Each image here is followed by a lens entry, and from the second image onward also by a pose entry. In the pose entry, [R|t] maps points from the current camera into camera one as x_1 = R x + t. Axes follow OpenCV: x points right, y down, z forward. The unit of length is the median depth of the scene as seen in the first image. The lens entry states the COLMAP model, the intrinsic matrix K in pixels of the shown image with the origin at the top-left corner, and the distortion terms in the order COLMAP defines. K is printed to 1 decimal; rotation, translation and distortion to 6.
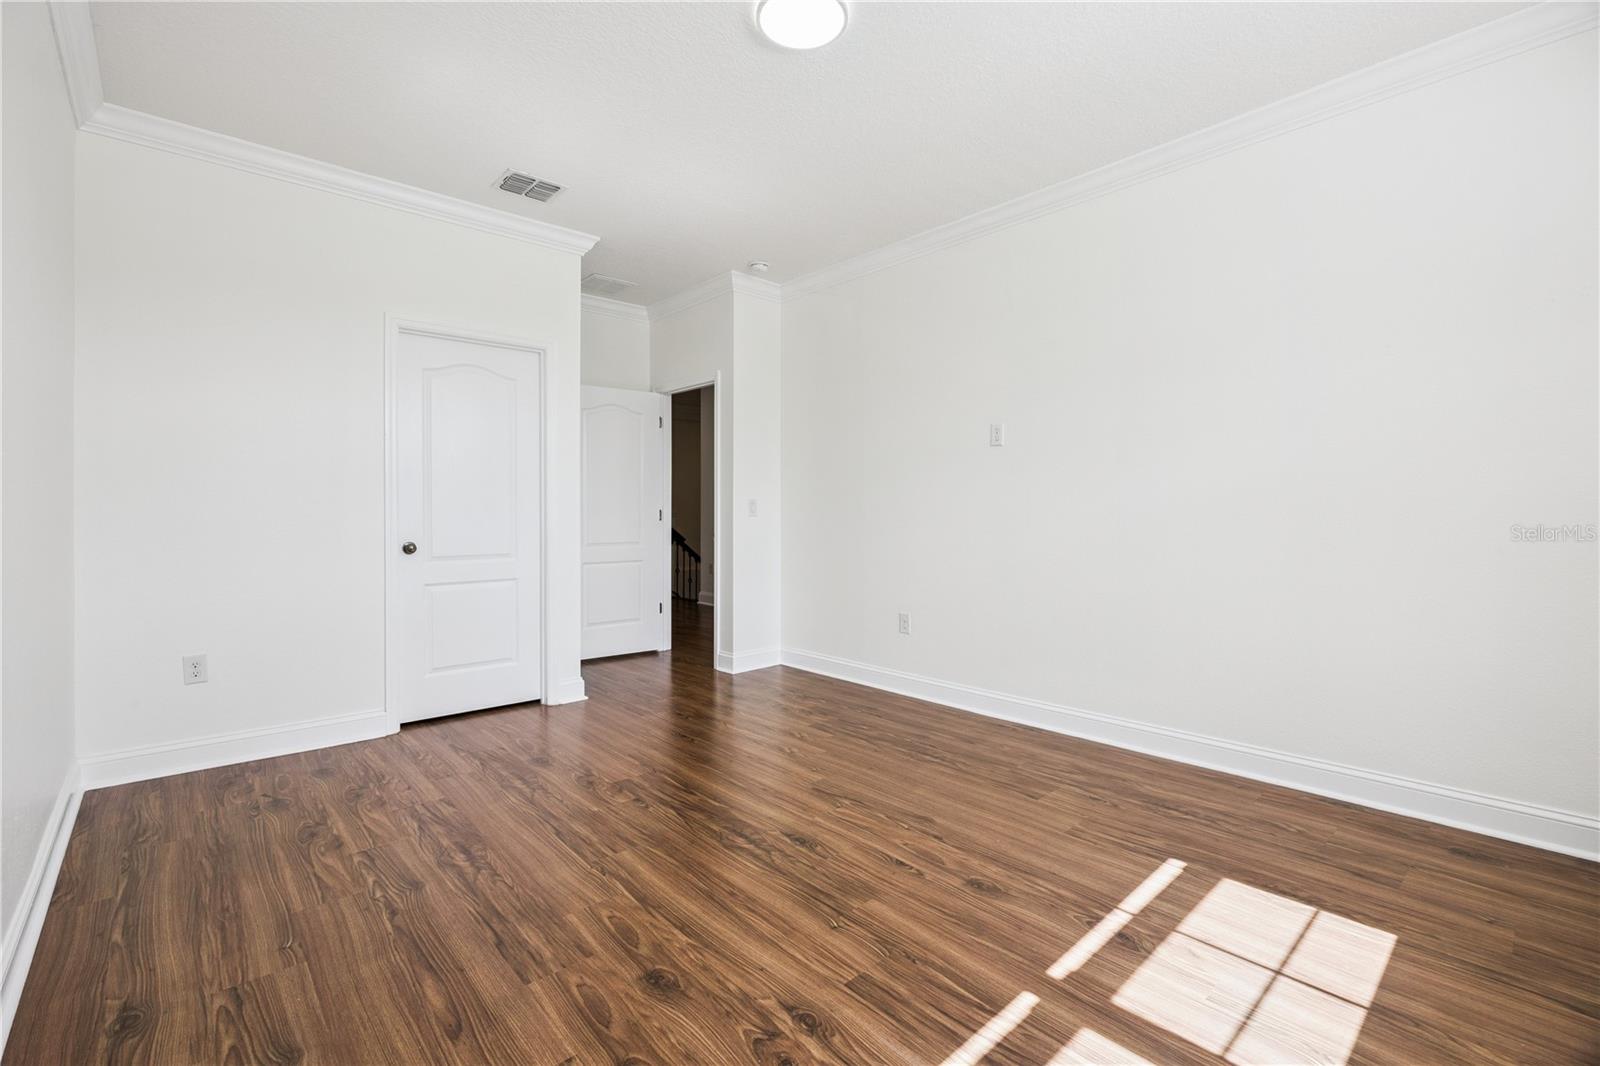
lens RADIAL K [[720.9, 0, 805.1], [0, 720.9, 529.9], [0, 0, 1]] dist [-0.017001, -0.000567]
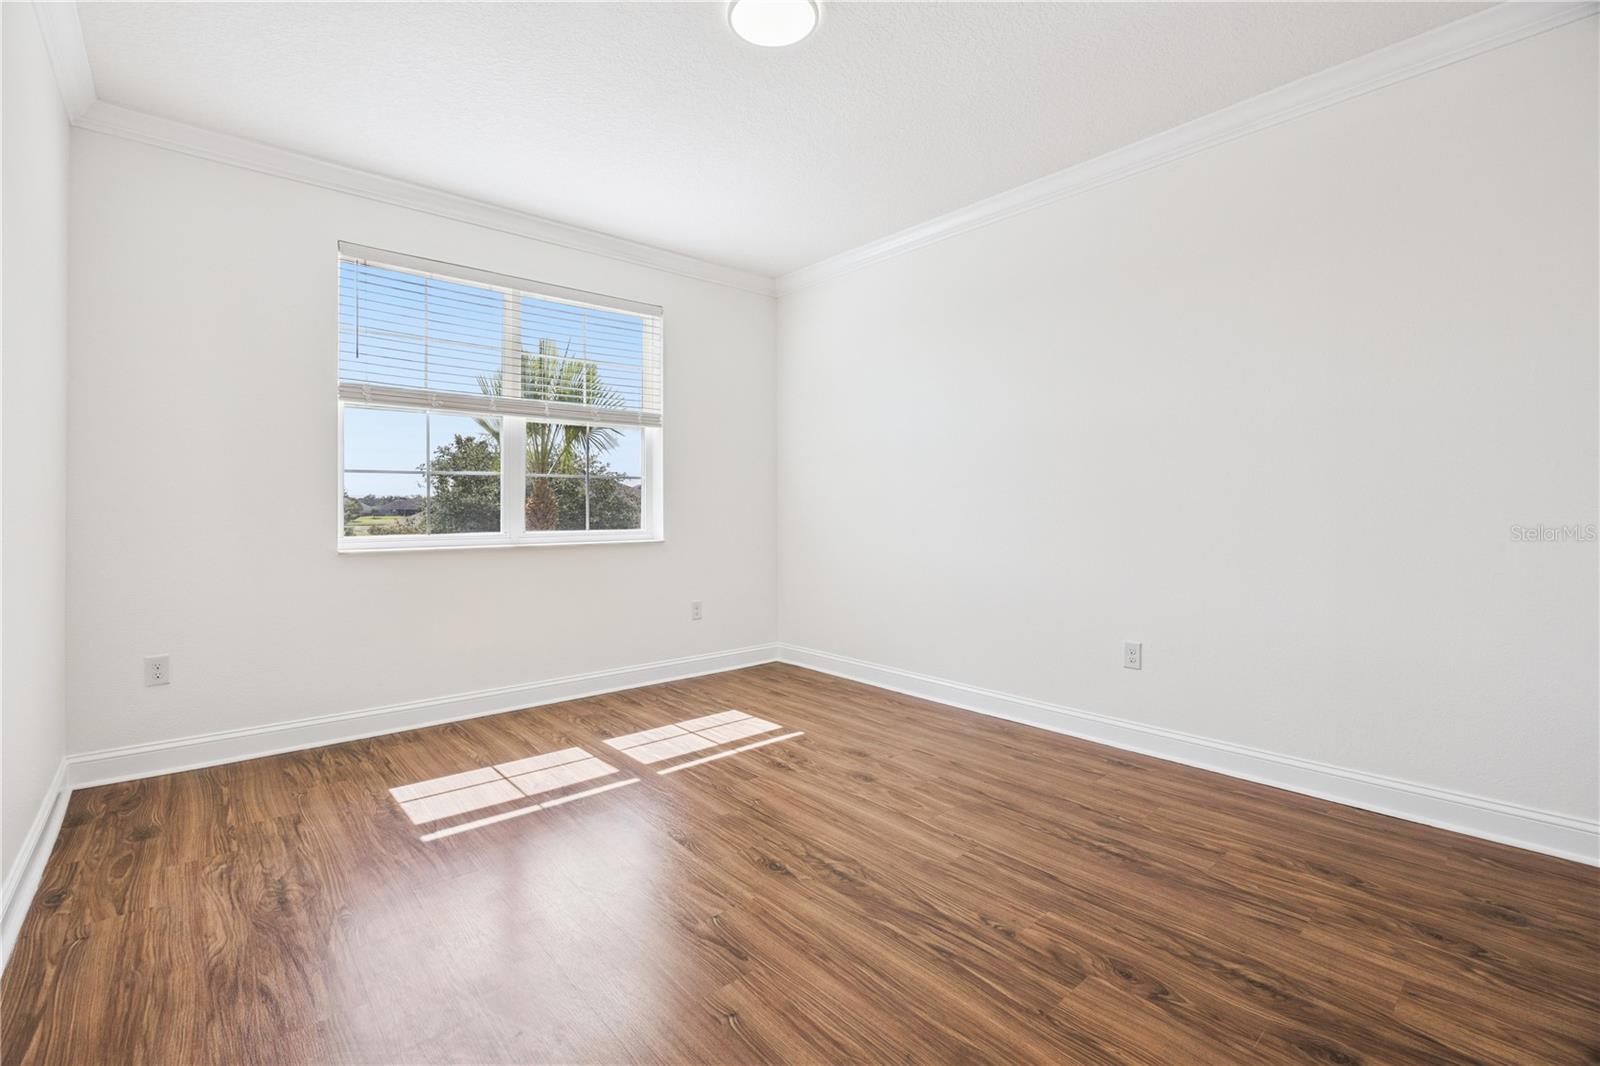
lens RADIAL K [[720.9, 0, 807.7], [0, 720.9, 528.8], [0, 0, 1]] dist [-0.017001, -0.000567]
pose [[-0.999949, 0.002846, 0.009679, -0.064748], [0.003337, 0.998690, 0.051057, -0.050022], [-0.009521, 0.051087, -0.998649, 2.095910]]
